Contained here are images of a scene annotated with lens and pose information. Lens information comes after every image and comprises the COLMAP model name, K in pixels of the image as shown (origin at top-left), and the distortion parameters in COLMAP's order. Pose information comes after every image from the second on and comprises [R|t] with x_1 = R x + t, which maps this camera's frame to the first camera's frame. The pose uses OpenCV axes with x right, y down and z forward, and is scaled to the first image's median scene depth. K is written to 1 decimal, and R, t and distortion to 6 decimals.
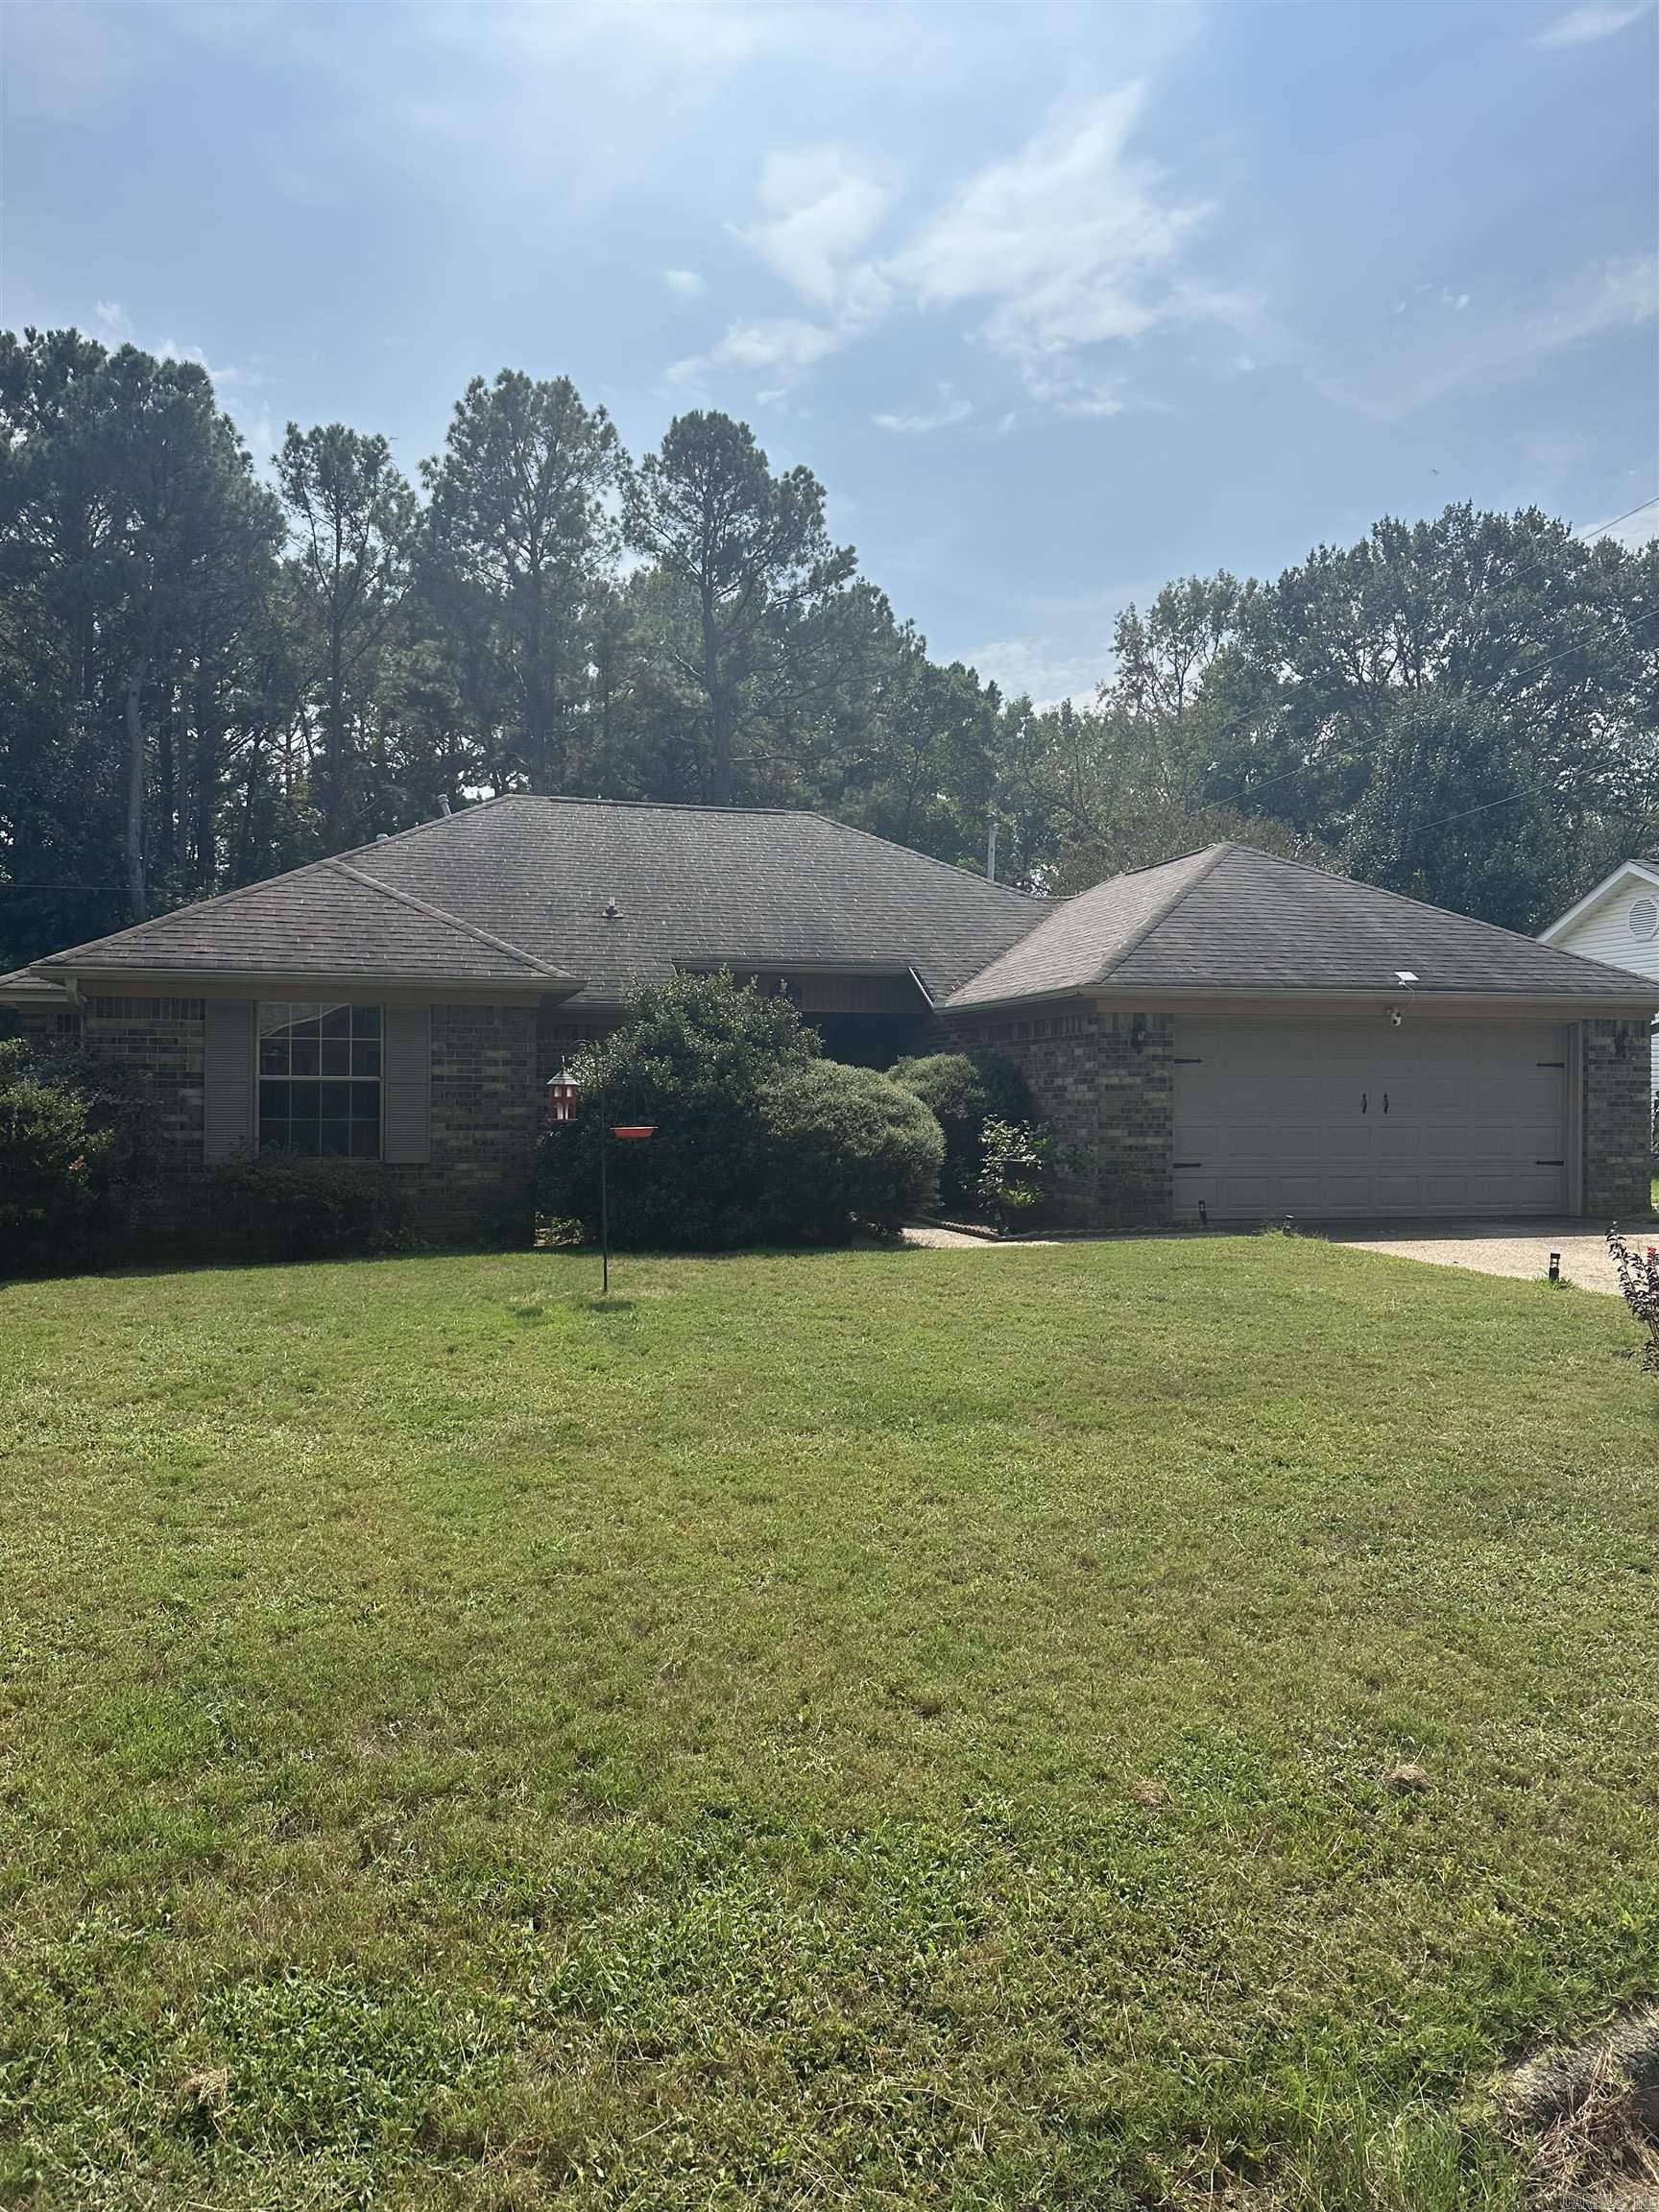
lens RADIAL K [[1560.9, 0, 852.7], [0, 1560.9, 1111.3], [0, 0, 1]] dist [0.053469, -0.054451]
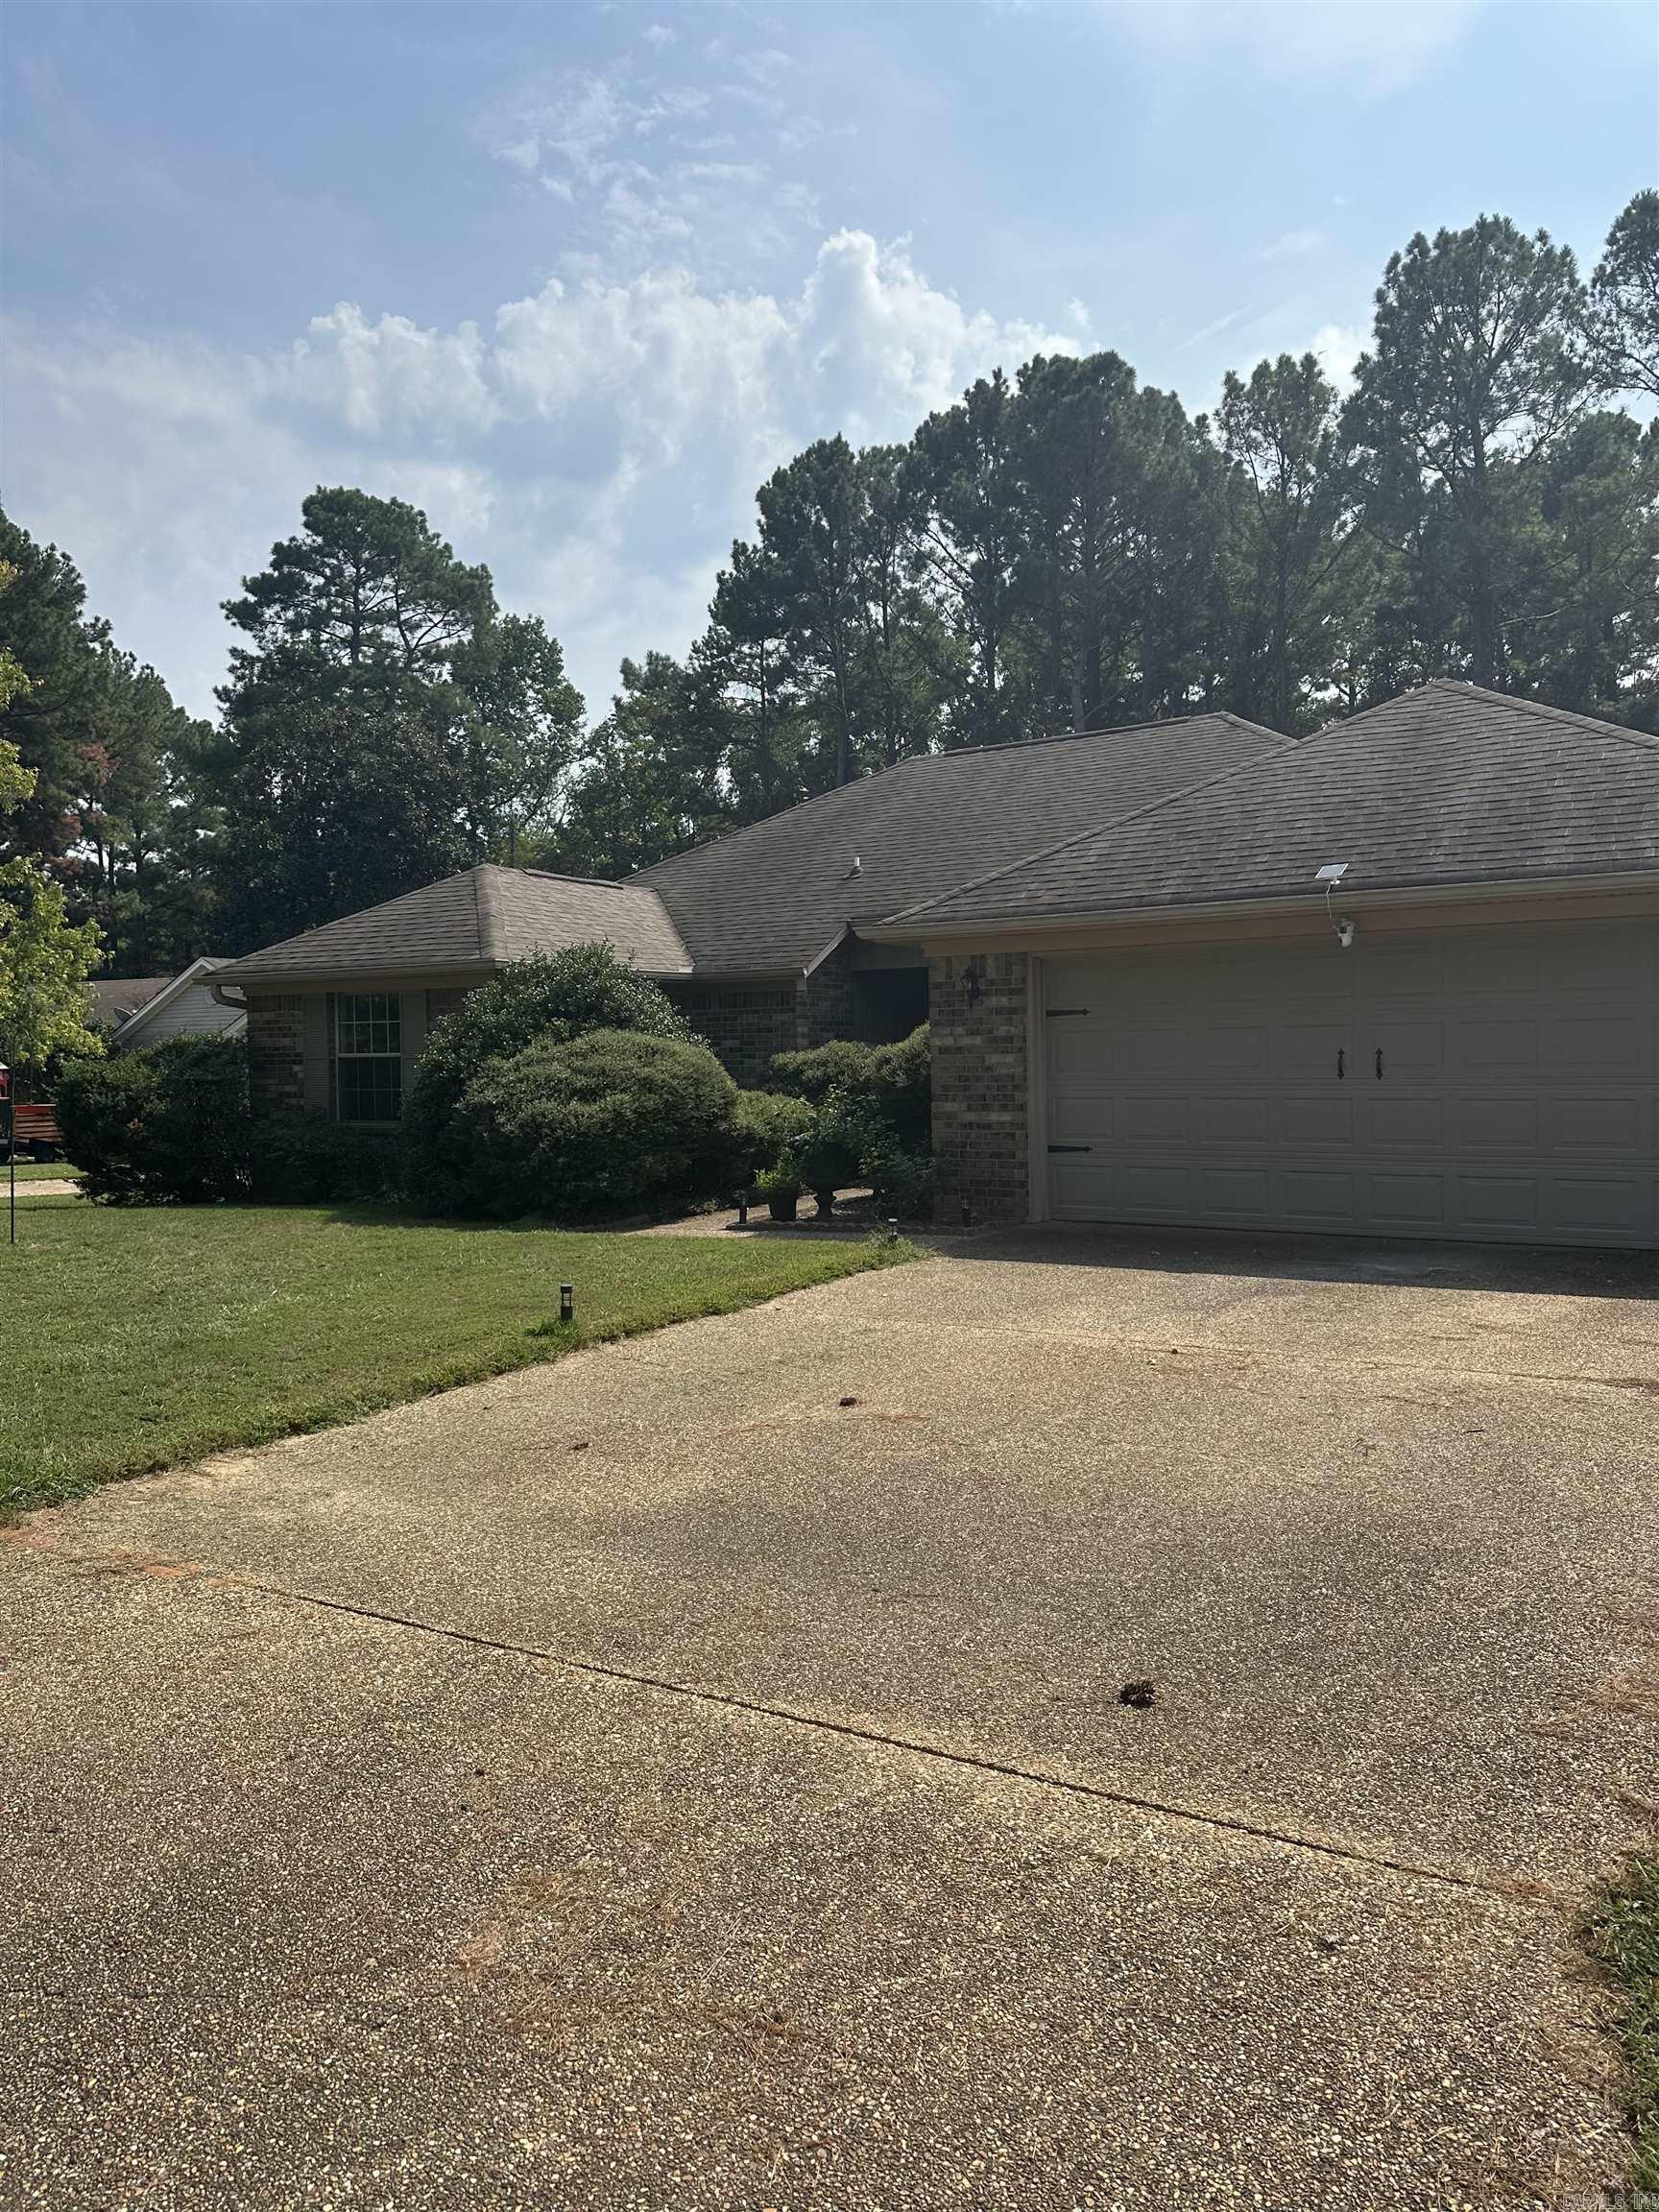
lens RADIAL K [[1560.9, 0, 825.7], [0, 1560.9, 1119.0], [0, 0, 1]] dist [0.053469, -0.054451]
pose [[0.683876, 0.016058, -0.729422, 0.704124], [0.013619, 0.999303, 0.034768, -0.008455], [0.729471, -0.033711, 0.683180, 0.401252]]
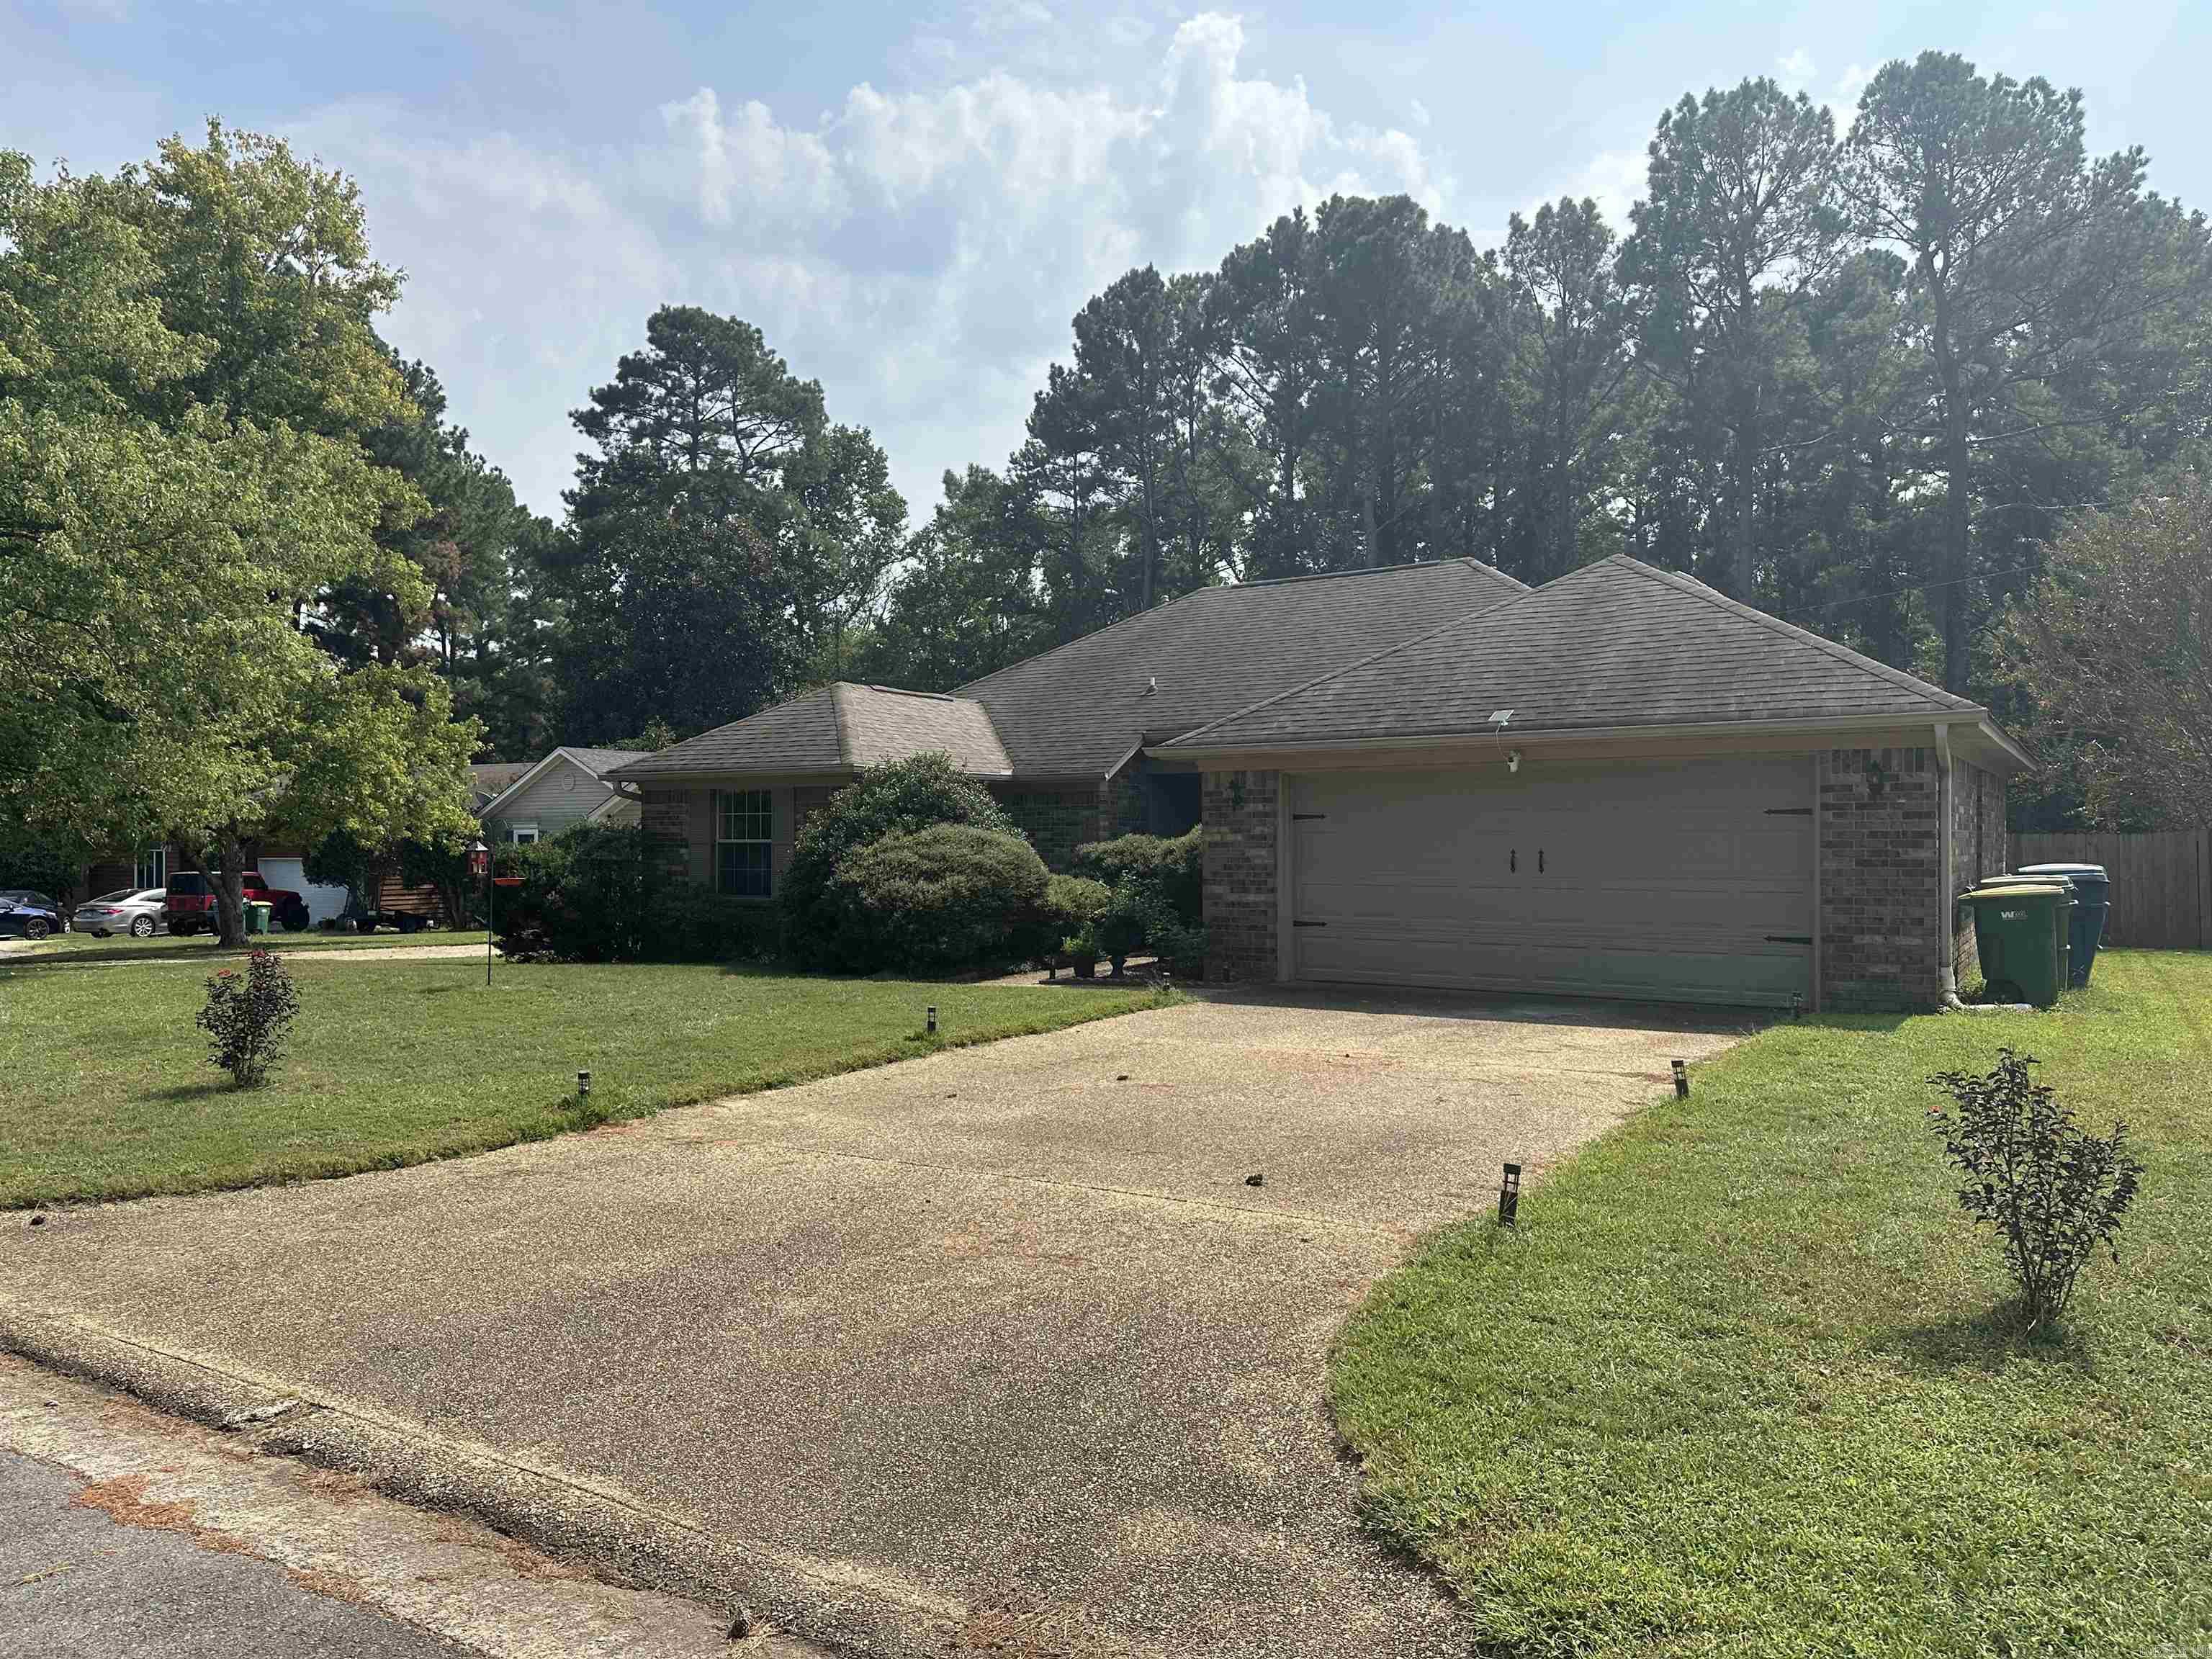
lens RADIAL K [[1560.9, 0, 1084.7], [0, 1560.9, 844.0], [0, 0, 1]] dist [0.053469, -0.054451]
pose [[0.661233, -0.003135, -0.750174, 0.867420], [-0.000338, 0.999990, -0.004477, -0.011030], [0.750180, 0.003214, 0.661226, 0.259778]]
